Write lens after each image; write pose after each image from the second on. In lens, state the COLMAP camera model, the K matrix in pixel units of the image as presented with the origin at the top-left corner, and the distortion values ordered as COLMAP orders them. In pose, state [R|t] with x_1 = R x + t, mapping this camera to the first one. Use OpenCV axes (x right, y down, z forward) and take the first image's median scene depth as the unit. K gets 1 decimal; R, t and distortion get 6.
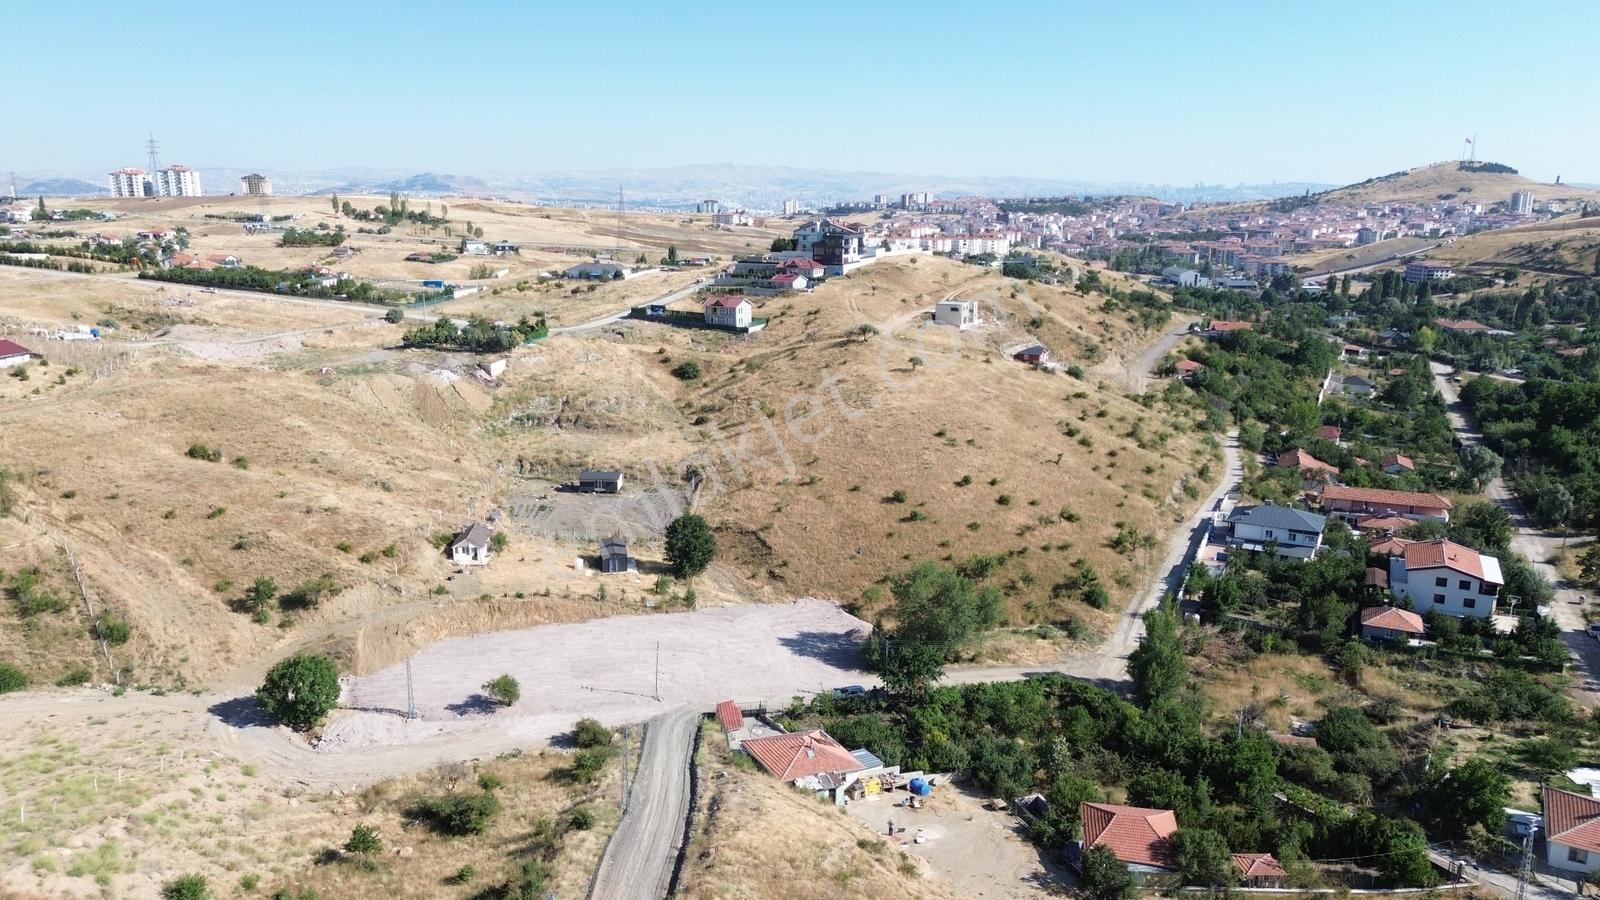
lens RADIAL K [[1132.6, 0, 808.3], [0, 1132.6, 449.6], [0, 0, 1]] dist [0.074943, -0.072694]
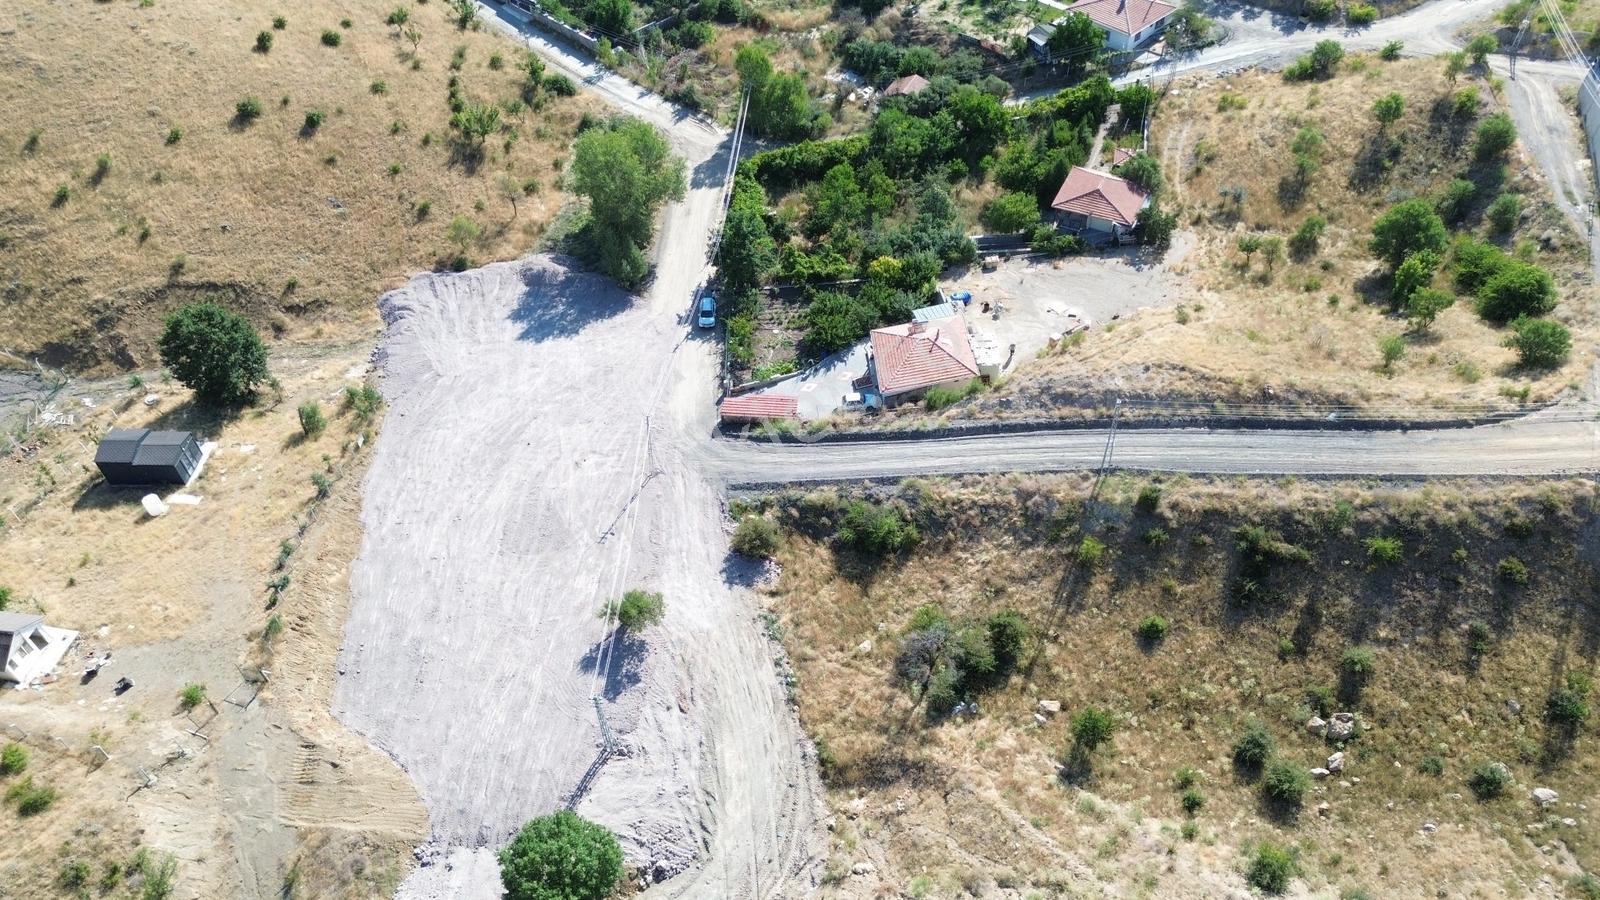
lens RADIAL K [[1132.6, 0, 808.3], [0, 1132.6, 449.6], [0, 0, 1]] dist [0.074943, -0.072694]
pose [[0.255226, -0.713132, 0.652918, -0.384868], [0.234256, 0.700772, 0.673827, -0.180573], [-0.938074, -0.019028, 0.345911, 0.423997]]
